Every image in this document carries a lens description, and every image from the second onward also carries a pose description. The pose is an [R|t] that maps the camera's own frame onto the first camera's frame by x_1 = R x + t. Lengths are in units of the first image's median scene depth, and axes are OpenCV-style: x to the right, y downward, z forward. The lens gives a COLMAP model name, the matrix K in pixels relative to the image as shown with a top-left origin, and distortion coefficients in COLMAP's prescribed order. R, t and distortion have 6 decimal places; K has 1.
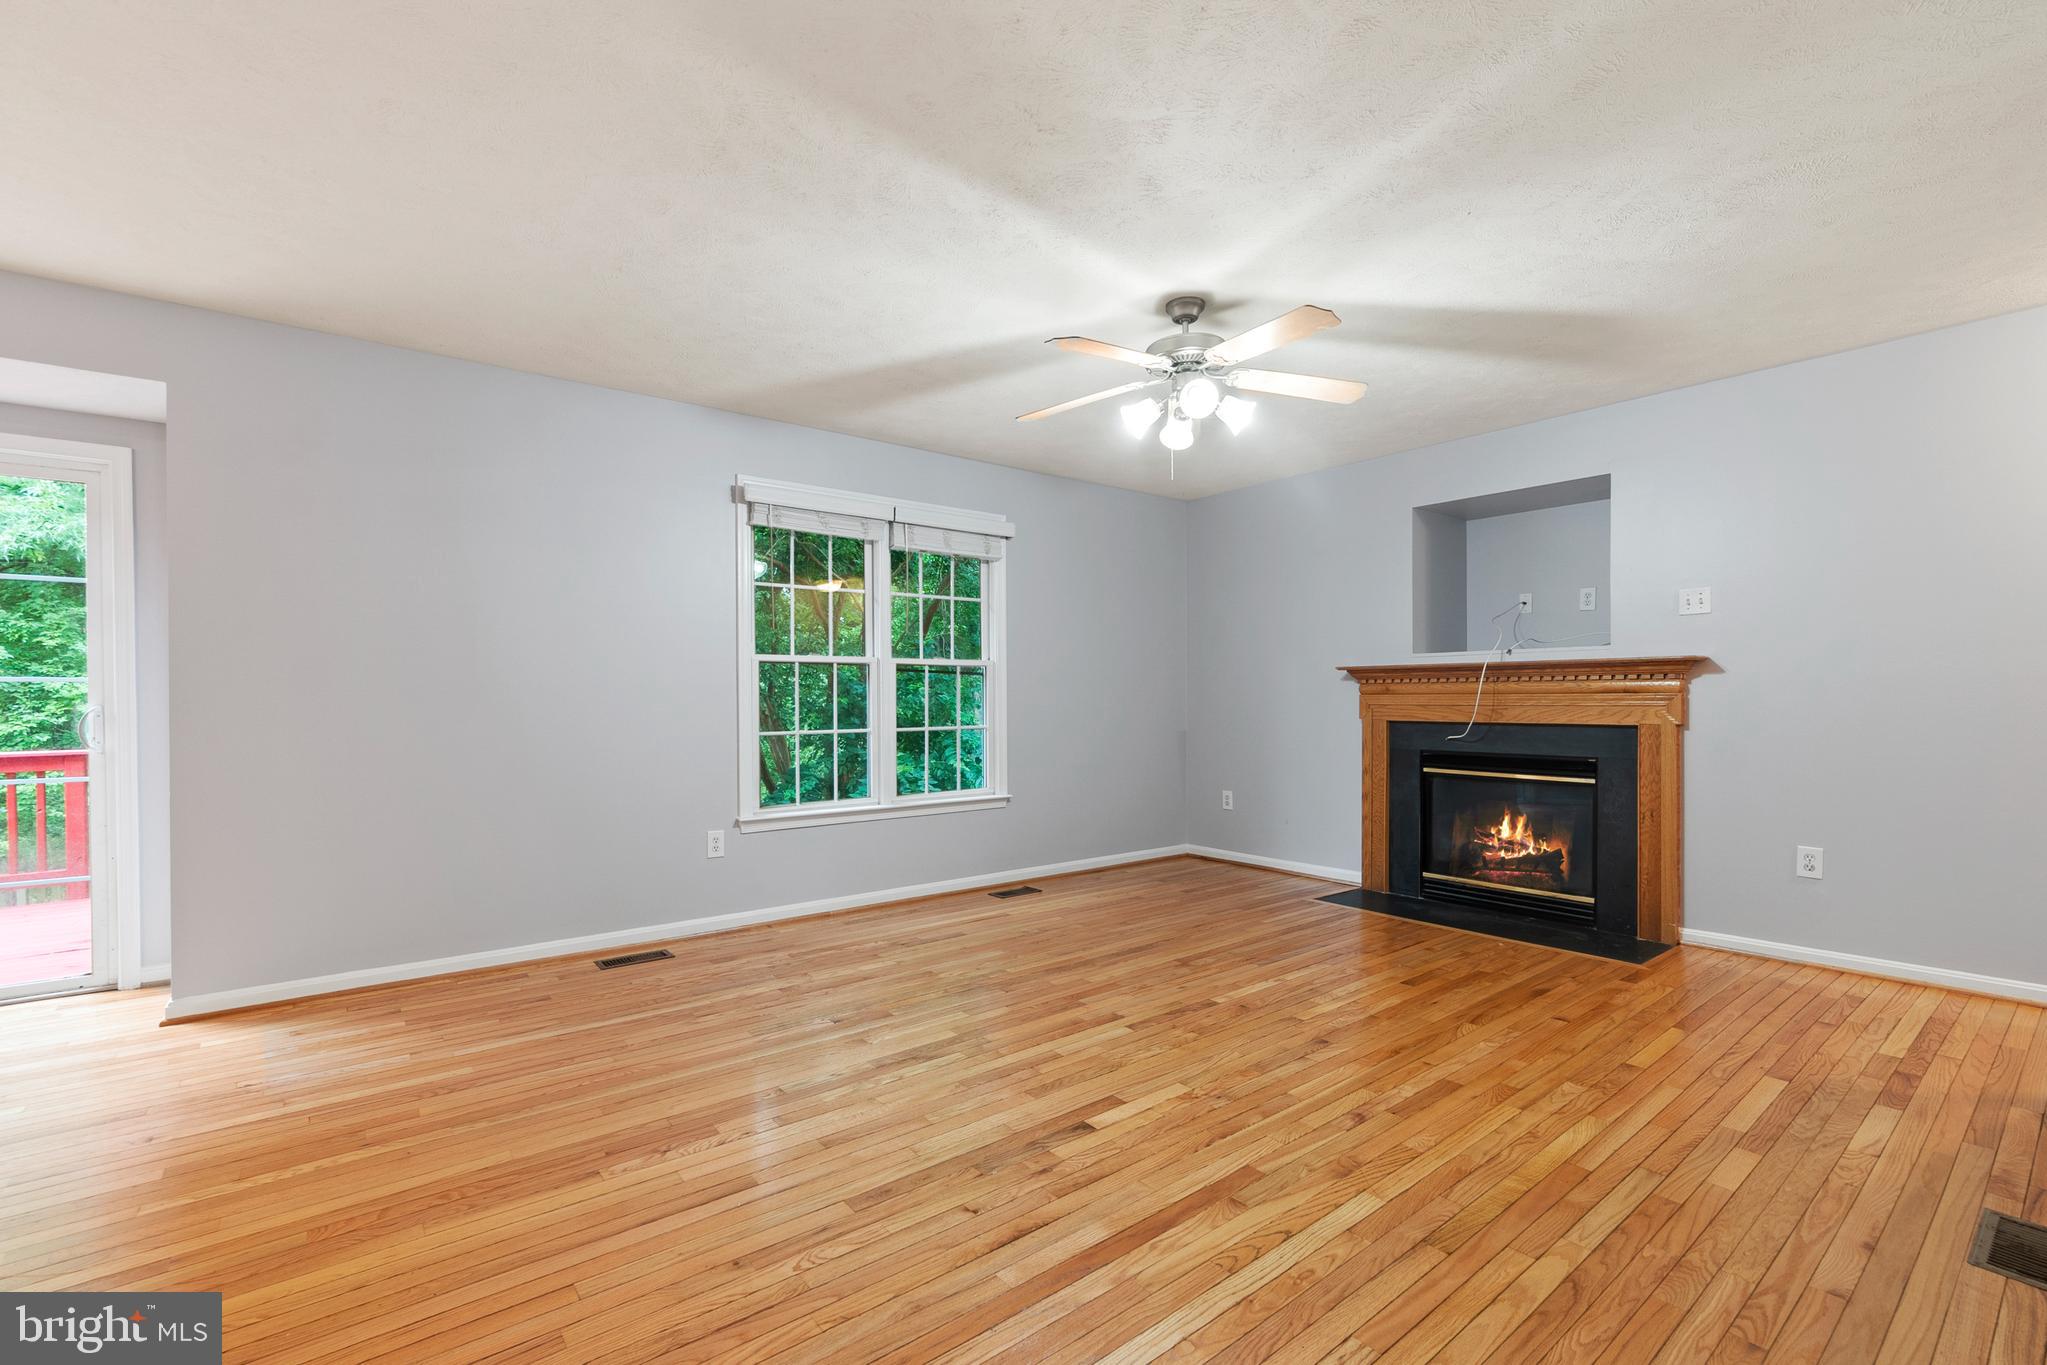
lens RADIAL K [[893.0, 0, 1022.1], [0, 893.0, 704.6], [0, 0, 1]] dist [-0.002296, 0.000284]
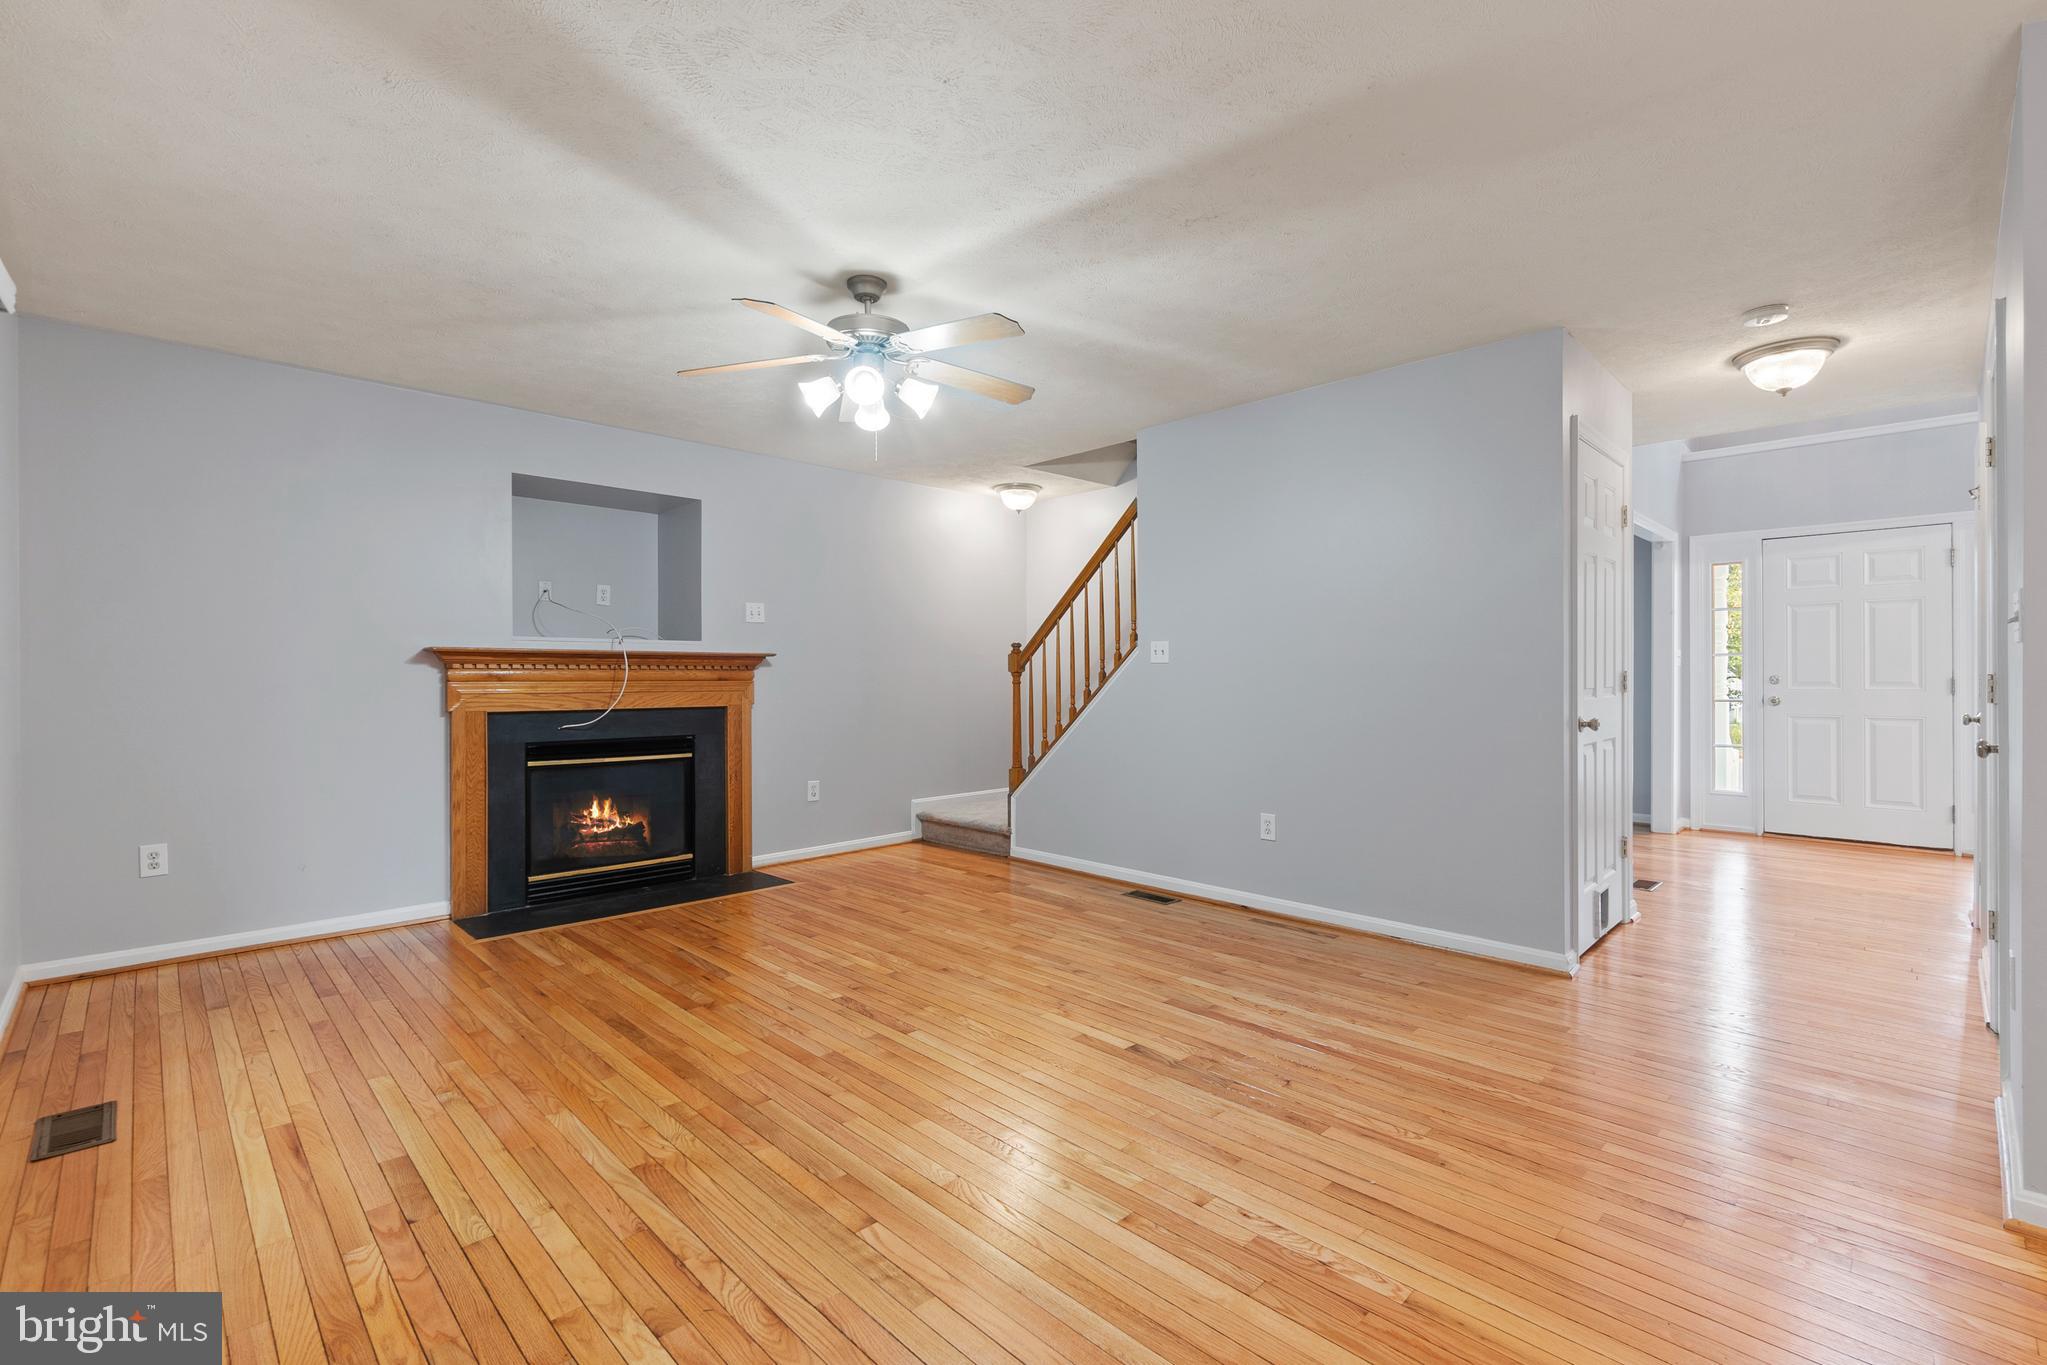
lens RADIAL K [[896.3, 0, 1024.2], [0, 896.3, 677.5], [0, 0, 1]] dist [-0.002863, -0.000349]
pose [[-0.107693, 0.004687, 0.994173, -0.722070], [0.011596, 0.999927, -0.003458, -0.009188], [-0.994117, 0.011156, -0.107740, 0.838255]]
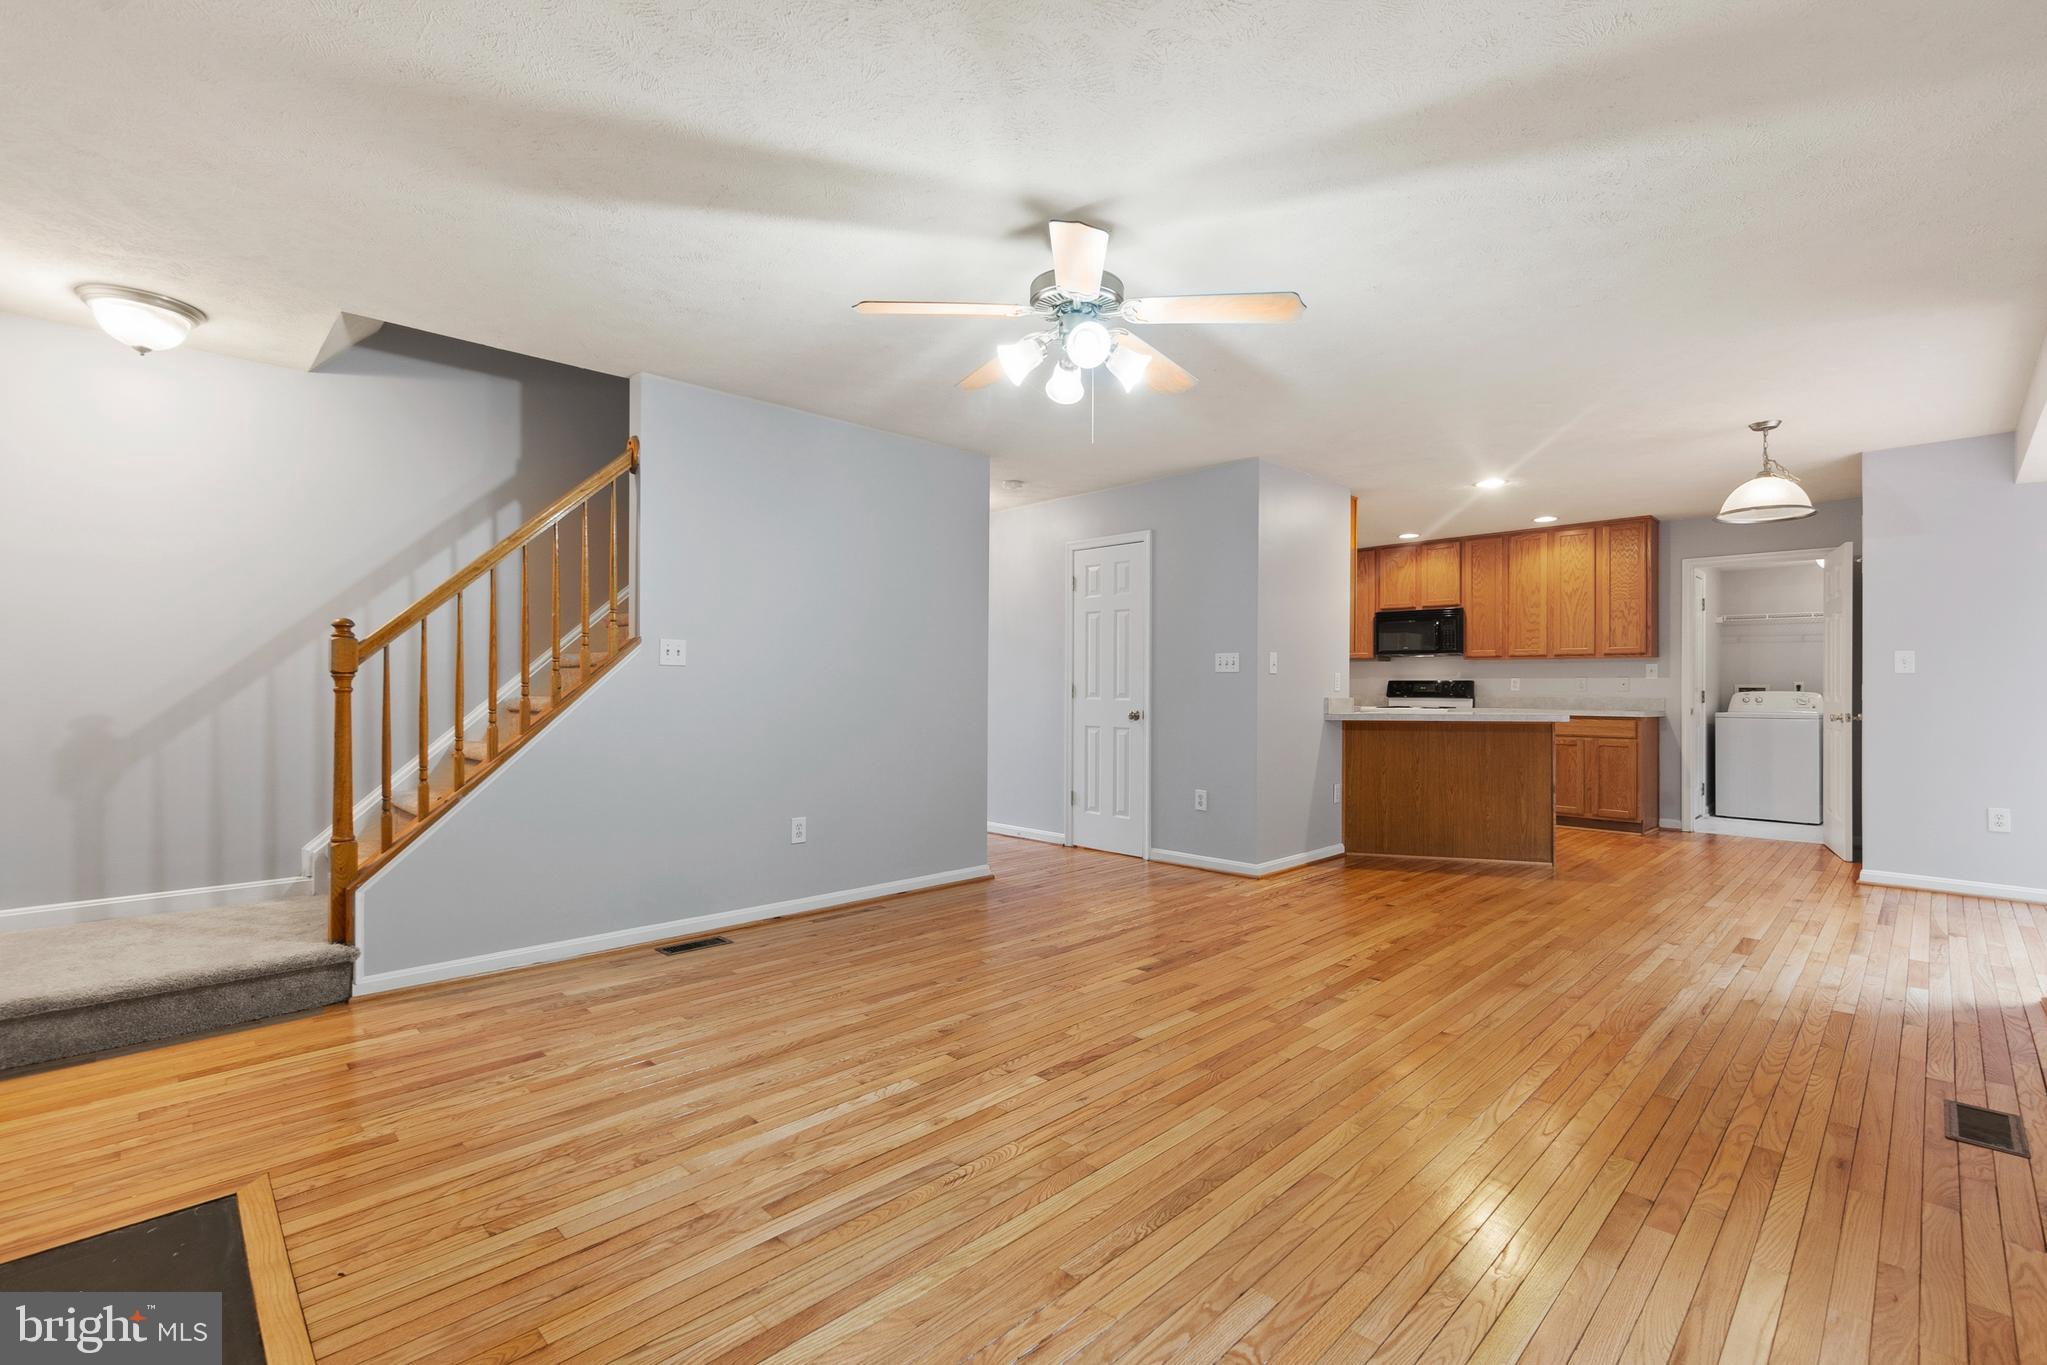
lens RADIAL K [[901.8, 0, 1016.4], [0, 901.8, 680.2], [0, 0, 1]] dist [-0.000580, -0.000135]
pose [[-0.994606, 0.001255, -0.103722, 0.297316], [0.000865, 0.999992, 0.003803, -0.018848], [0.103726, 0.003693, -0.994599, 1.662443]]
